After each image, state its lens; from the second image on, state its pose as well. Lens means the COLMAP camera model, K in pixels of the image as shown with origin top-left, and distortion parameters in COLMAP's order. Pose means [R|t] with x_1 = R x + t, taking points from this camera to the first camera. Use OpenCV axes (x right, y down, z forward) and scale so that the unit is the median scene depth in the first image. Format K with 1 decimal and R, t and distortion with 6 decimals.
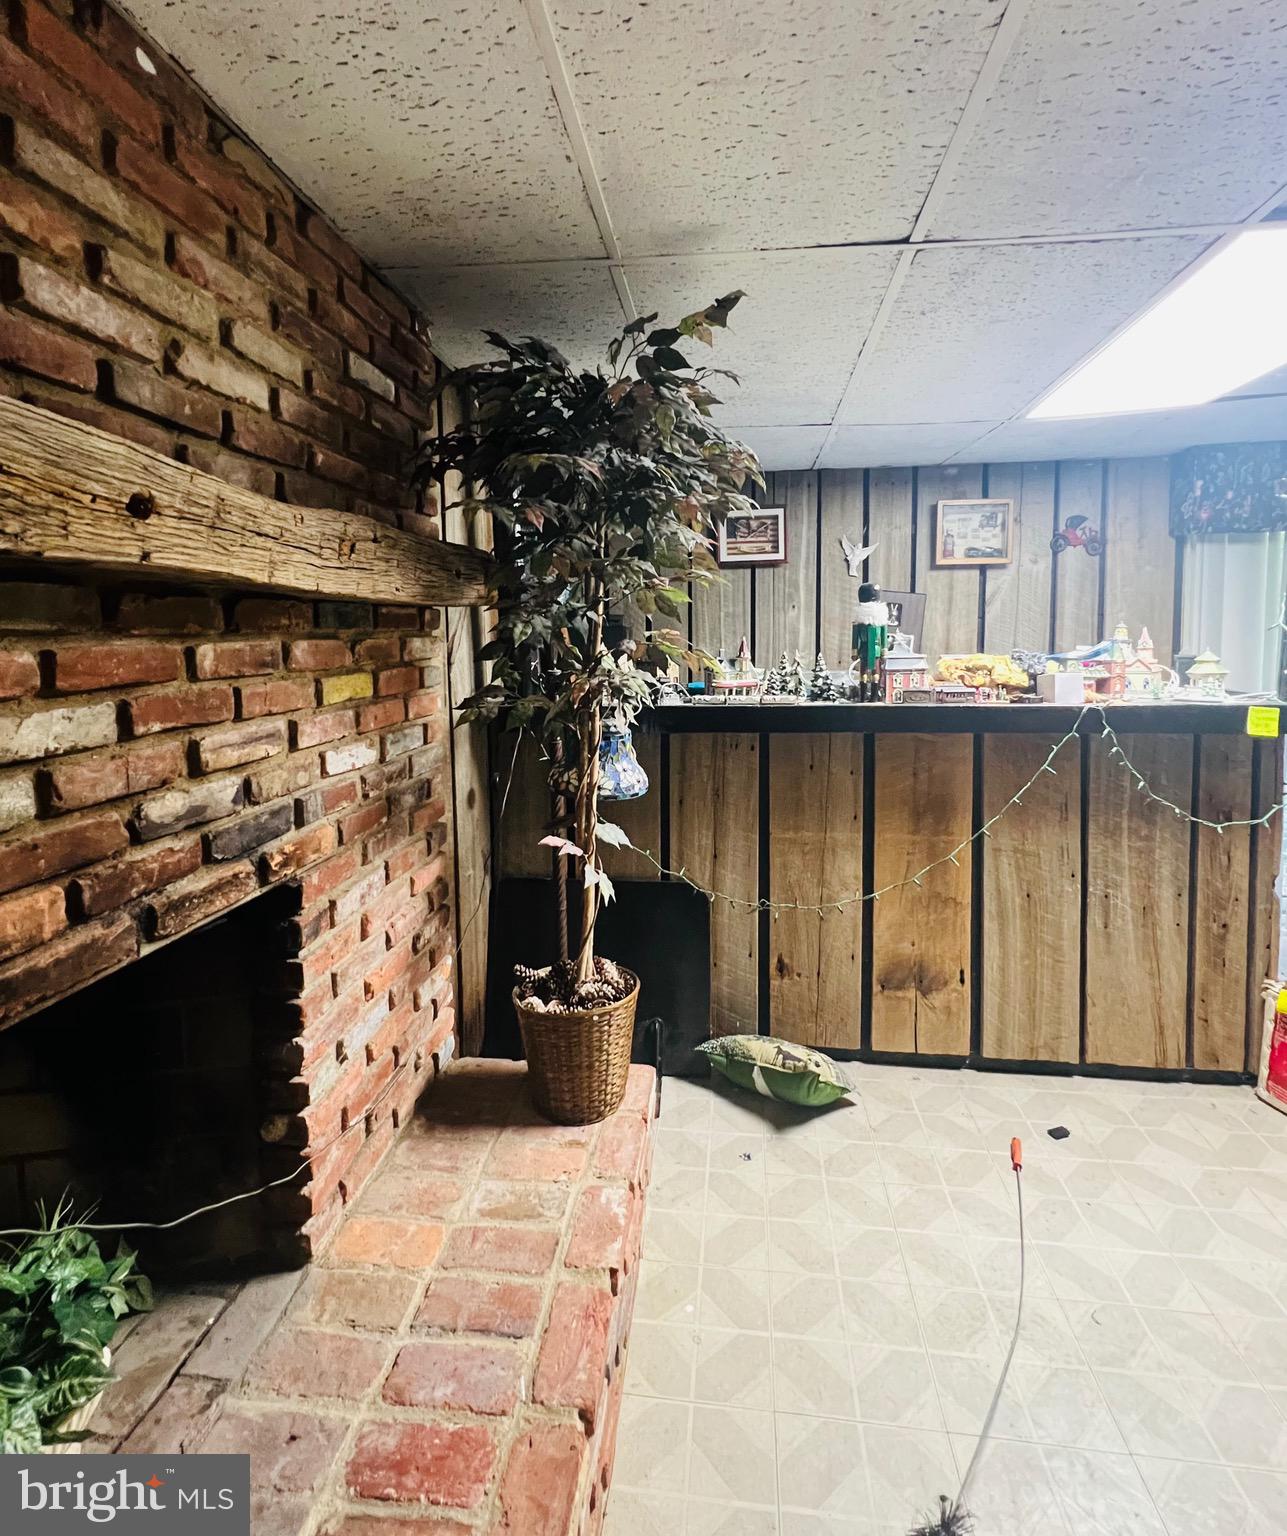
lens RADIAL K [[749.7, 0, 639.2], [0, 749.7, 688.1], [0, 0, 1]] dist [-0.000833, -0.000234]
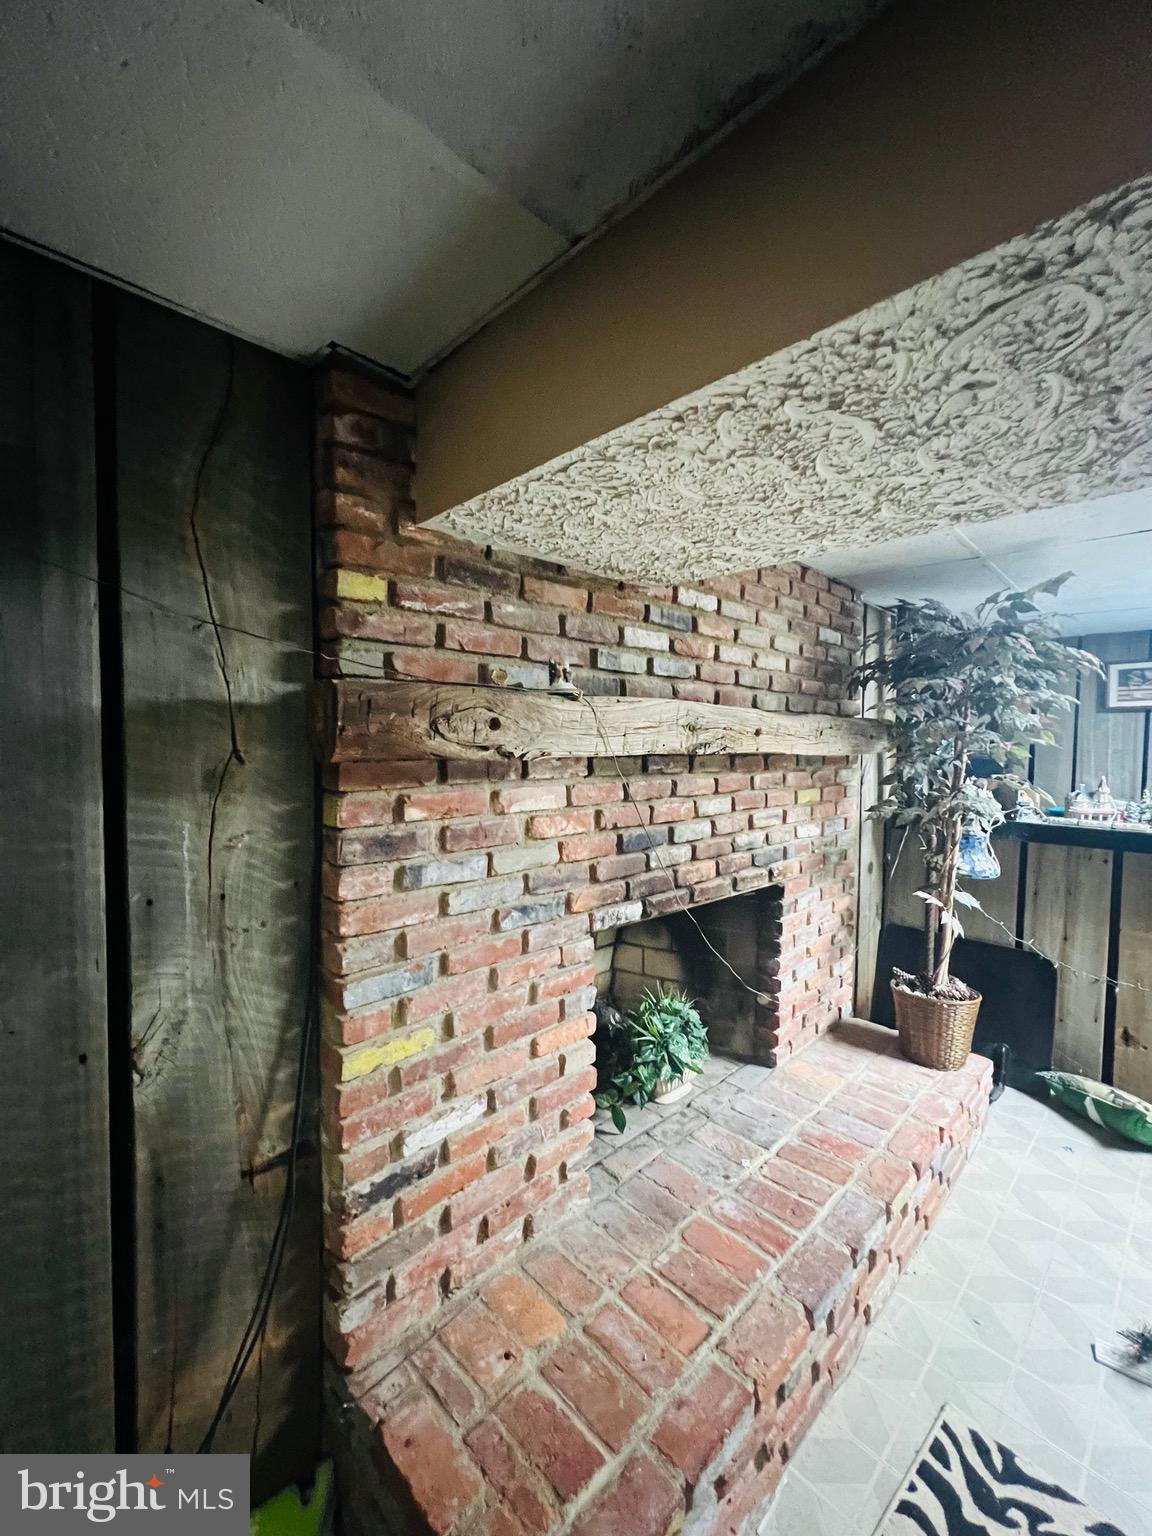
lens RADIAL K [[604.1, 0, 576.0], [0, 604.1, 768.0], [0, 0, 1]] dist [0.000656, 0.000058]
pose [[0.777966, 0.046185, -0.626606, 0.140526], [-0.066761, 0.997725, -0.009349, -0.018666], [0.624749, 0.049106, 0.779280, -0.674984]]
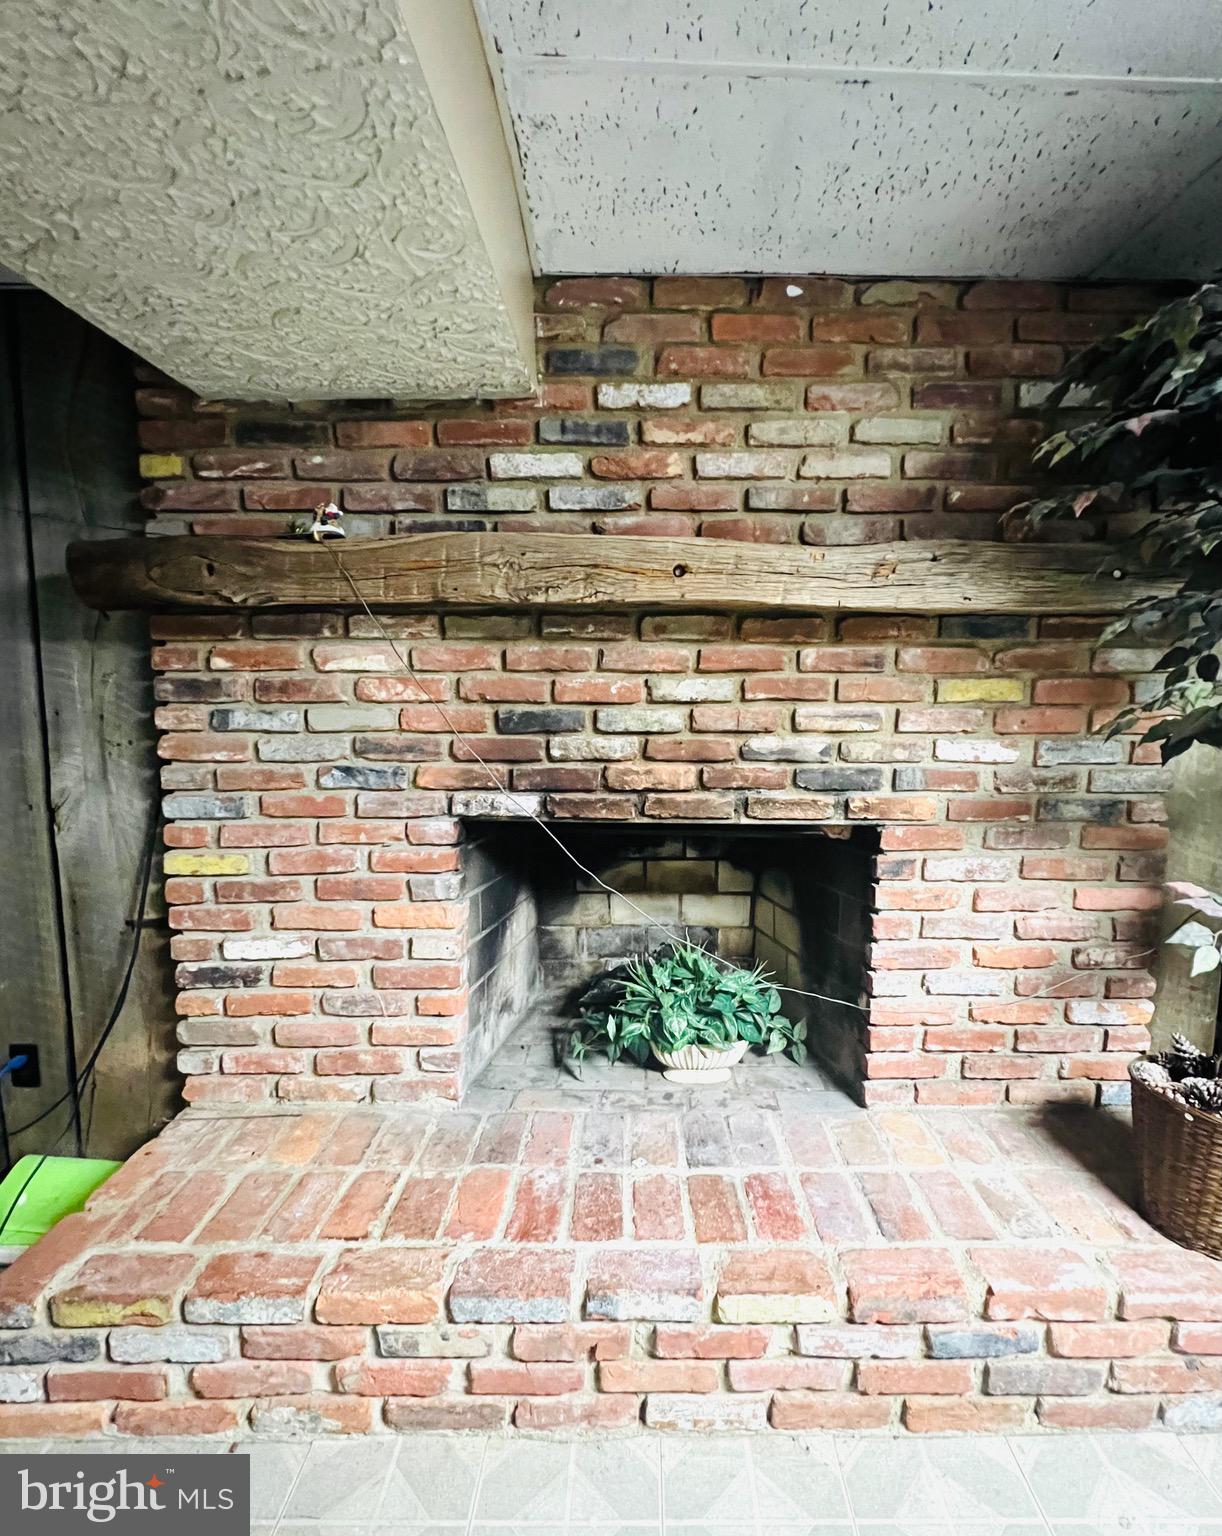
lens RADIAL K [[712.0, 0, 646.9], [0, 712.0, 771.3], [0, 0, 1]] dist [-0.000152, 0.000656]
pose [[0.141933, 0.119489, -0.982638, 0.663081], [-0.078615, 0.990913, 0.109140, 0.045833], [0.986750, 0.061759, 0.150037, 0.351909]]
